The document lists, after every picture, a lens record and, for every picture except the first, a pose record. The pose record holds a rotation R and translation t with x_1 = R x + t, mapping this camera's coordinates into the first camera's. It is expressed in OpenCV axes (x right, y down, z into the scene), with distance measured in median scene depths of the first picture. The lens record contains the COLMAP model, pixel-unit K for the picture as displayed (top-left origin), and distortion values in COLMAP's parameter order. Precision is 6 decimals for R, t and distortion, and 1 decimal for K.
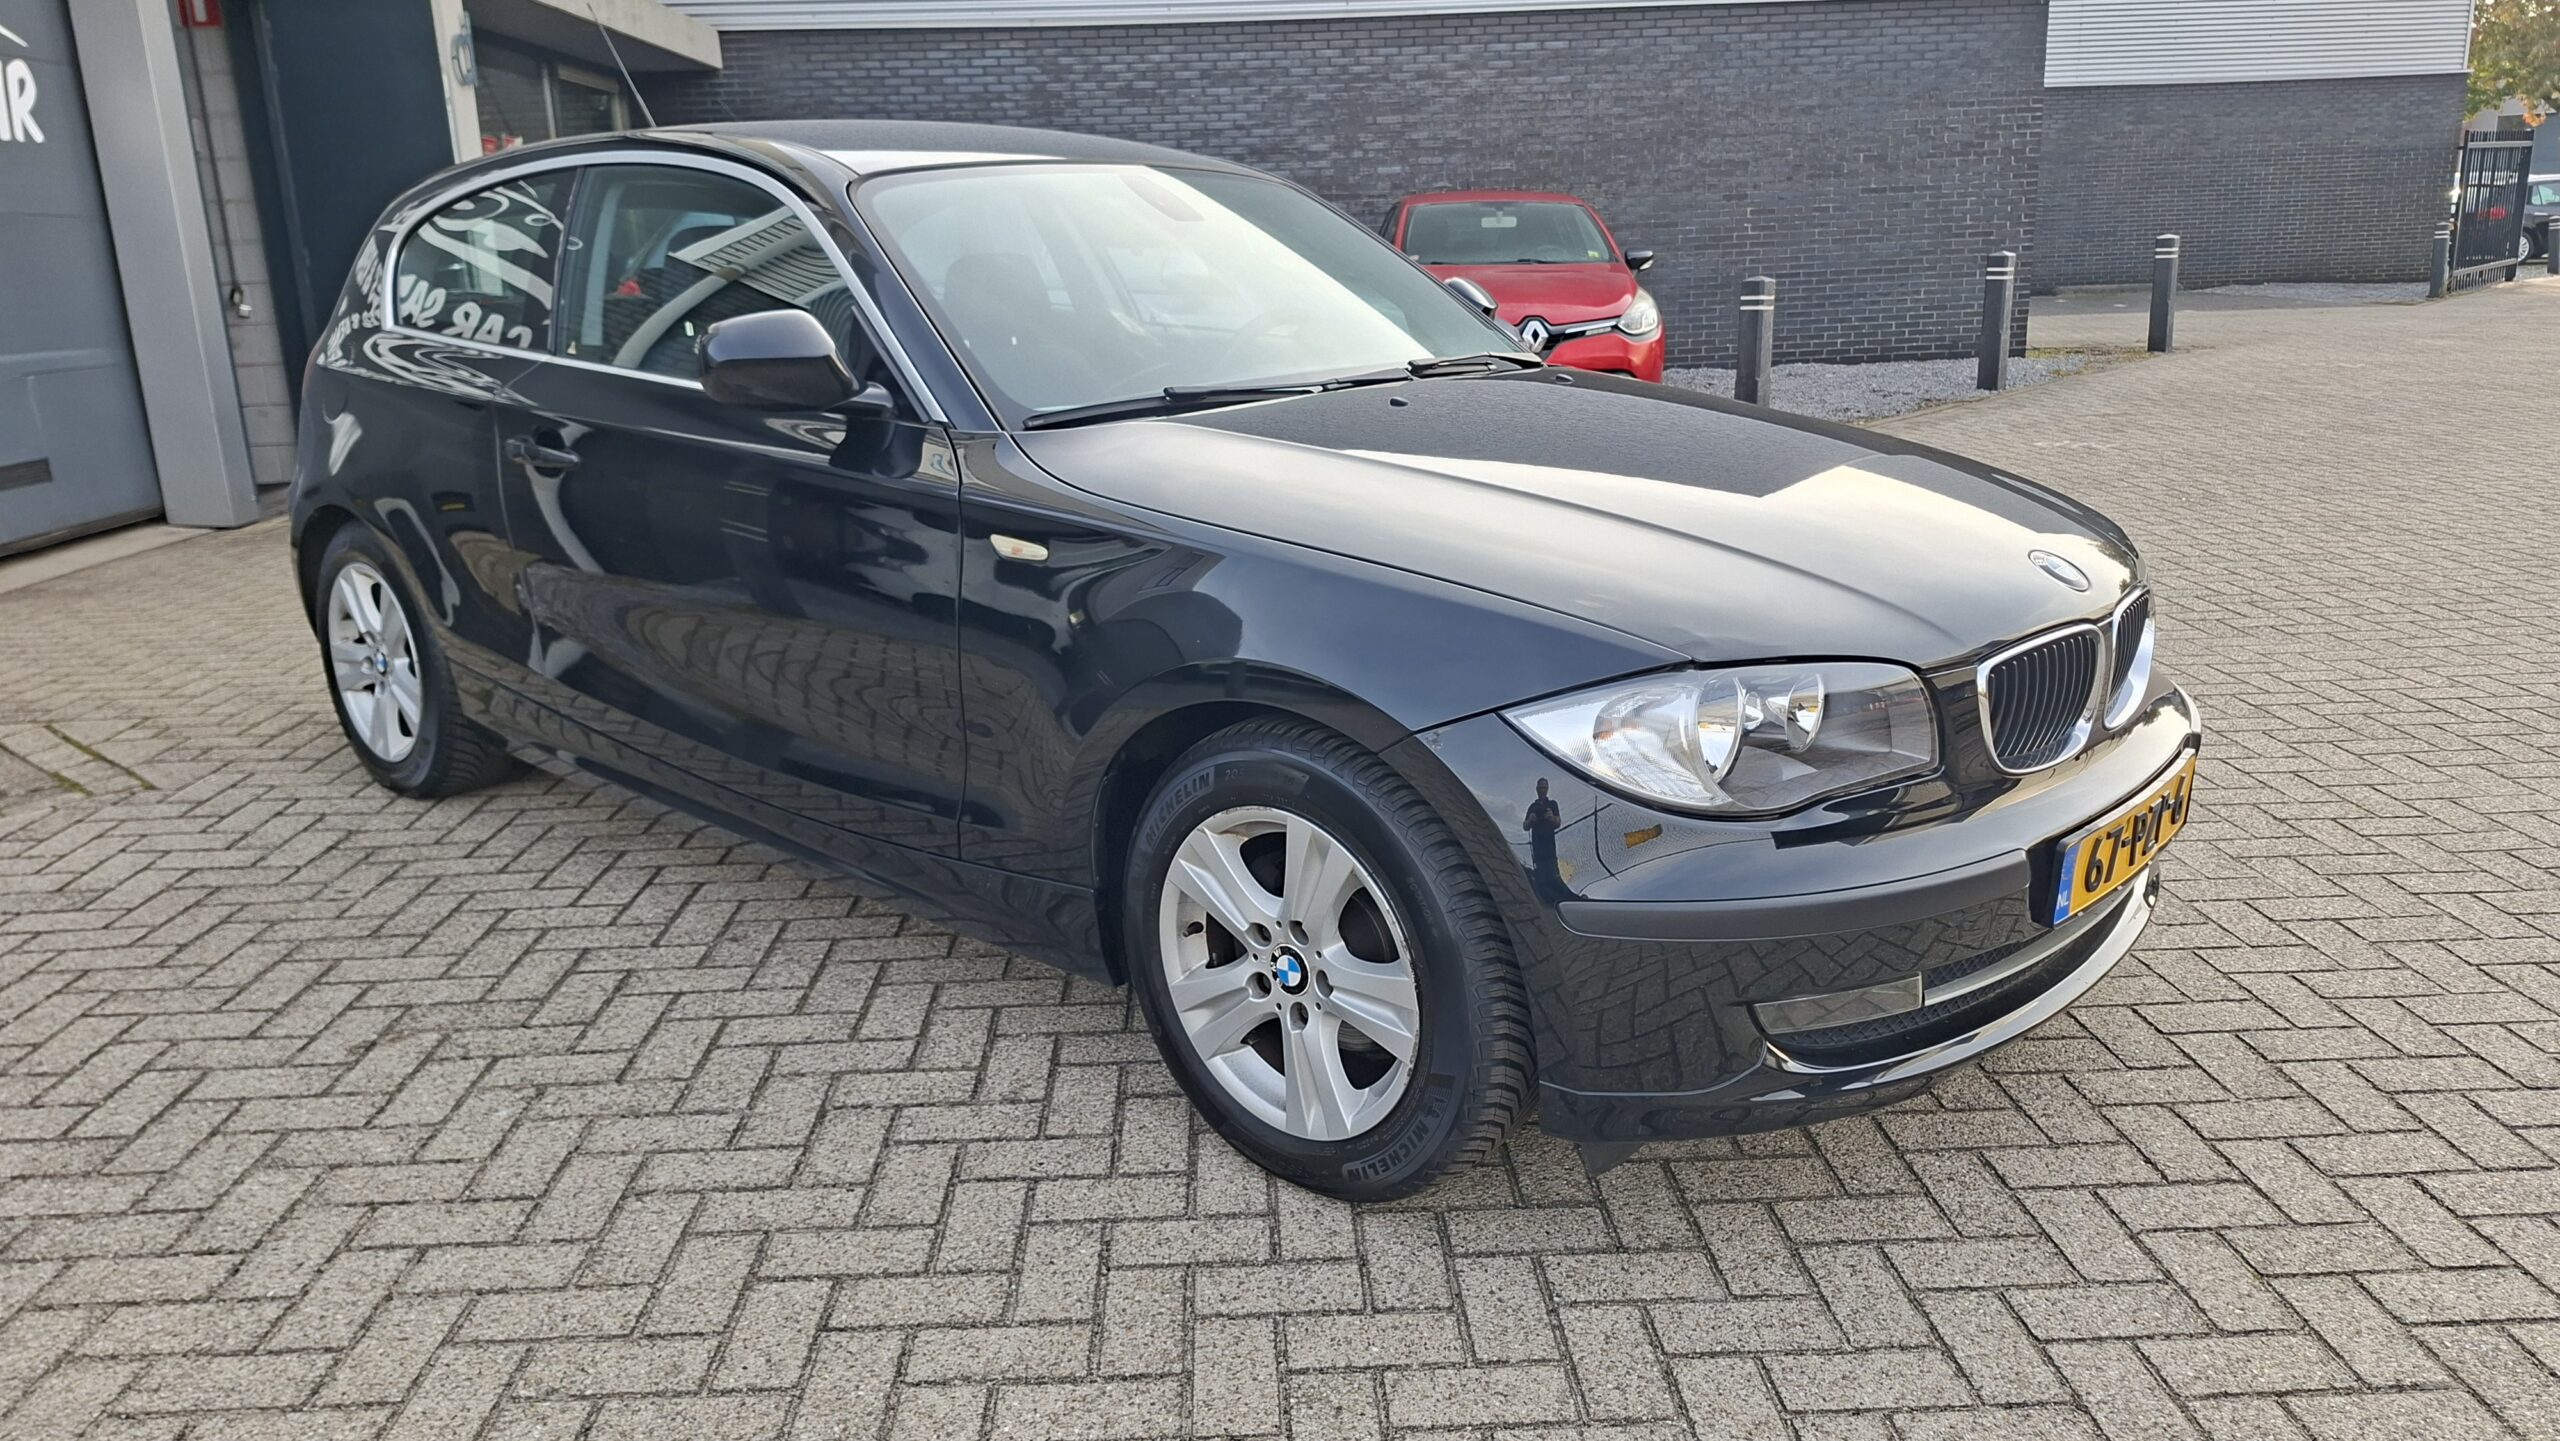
lens RADIAL K [[1760.9, 0, 1304.0], [0, 1760.9, 694.0], [0, 0, 1]] dist [0.072742, -0.080397]
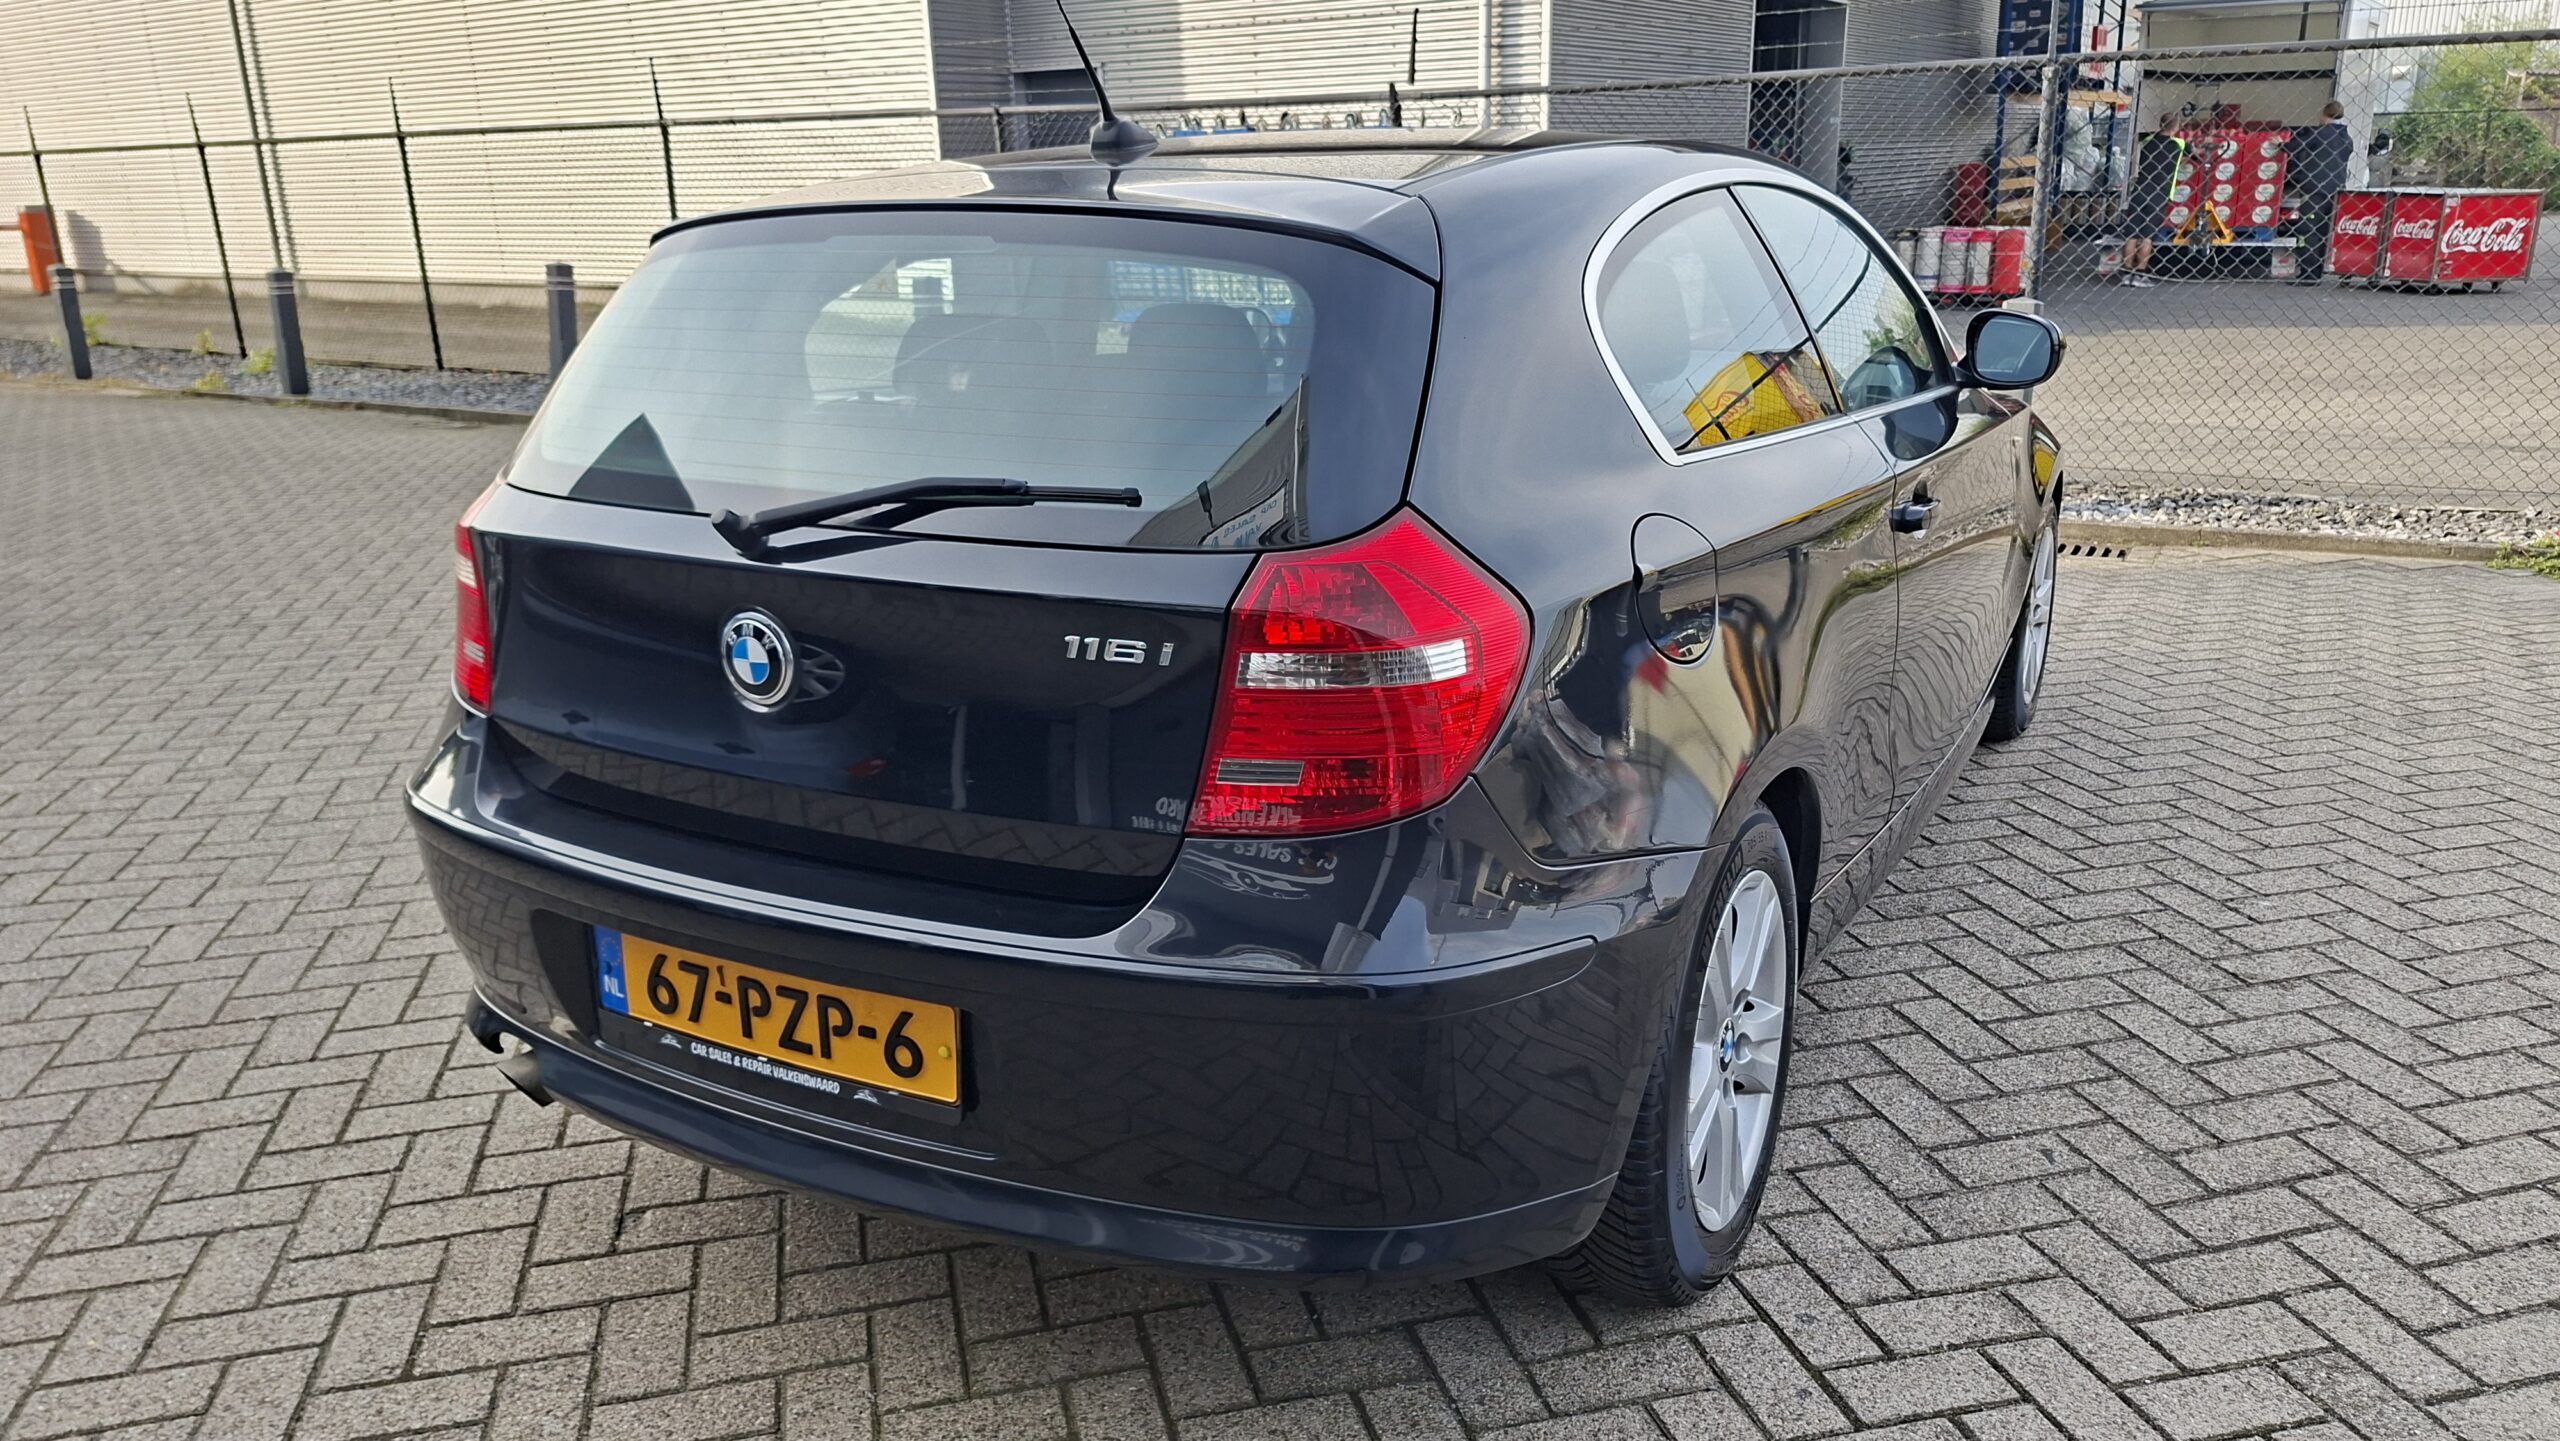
lens RADIAL K [[1760.9, 0, 1277.1], [0, 1760.9, 727.2], [0, 0, 1]] dist [0.072742, -0.080397]
pose [[-0.198050, -0.255601, 0.946279, -1.260105], [0.270357, 0.913709, 0.303387, -0.402320], [-0.942170, 0.315919, -0.111856, 1.483863]]
